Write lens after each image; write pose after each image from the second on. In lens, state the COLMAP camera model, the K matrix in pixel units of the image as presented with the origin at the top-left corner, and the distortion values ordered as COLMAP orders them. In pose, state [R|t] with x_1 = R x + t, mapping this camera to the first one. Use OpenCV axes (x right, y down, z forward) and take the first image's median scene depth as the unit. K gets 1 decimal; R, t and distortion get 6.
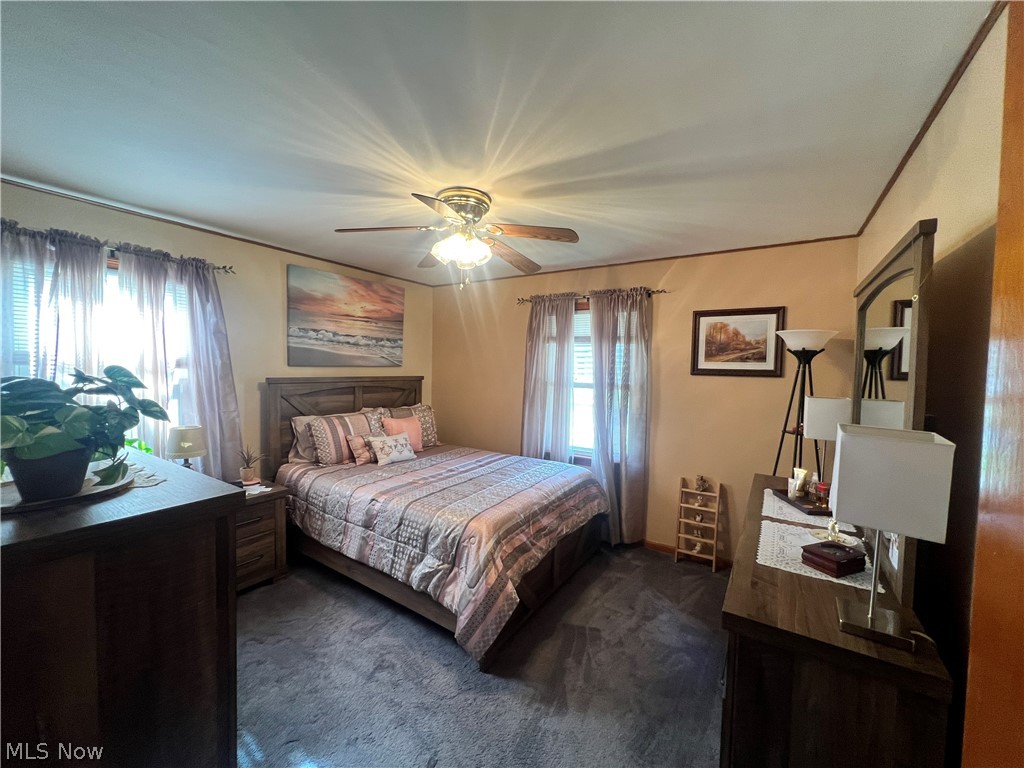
lens RADIAL K [[408.6, 0, 512.0], [0, 408.6, 384.0], [0, 0, 1]] dist [-0.001098, -0.000333]
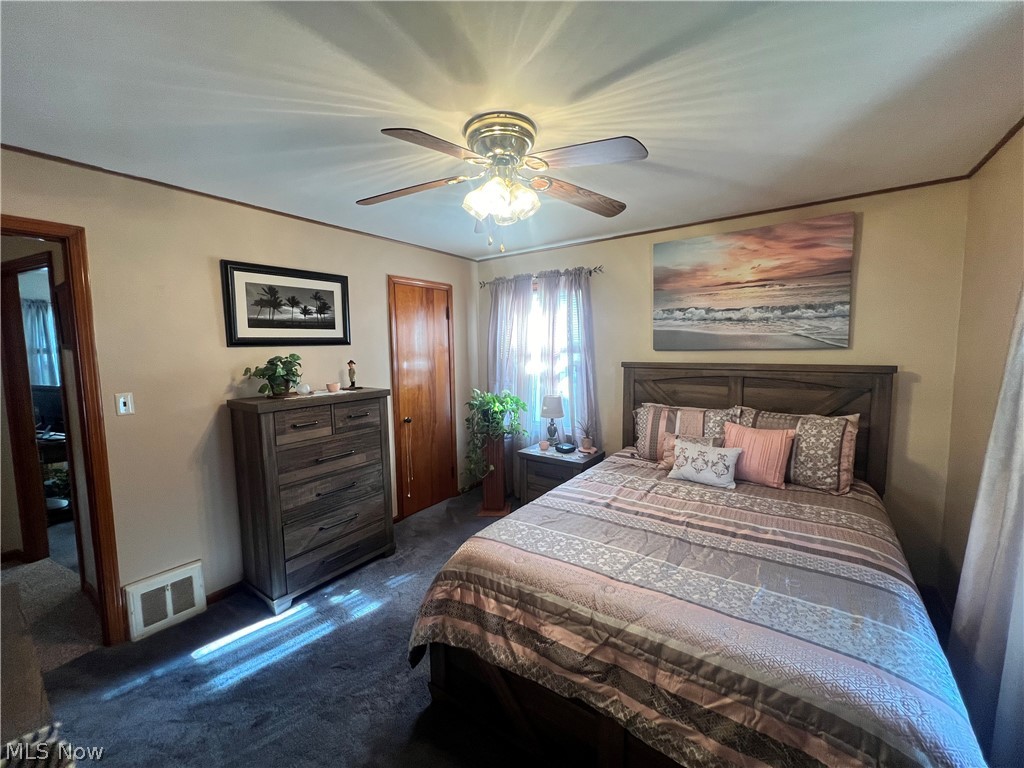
lens RADIAL K [[408.6, 0, 512.0], [0, 408.6, 384.0], [0, 0, 1]] dist [-0.001098, -0.000333]
pose [[-0.045166, 0.074522, -0.996196, 0.417668], [-0.031560, 0.996609, 0.075983, -0.025609], [0.998481, 0.034872, -0.042661, 0.659648]]
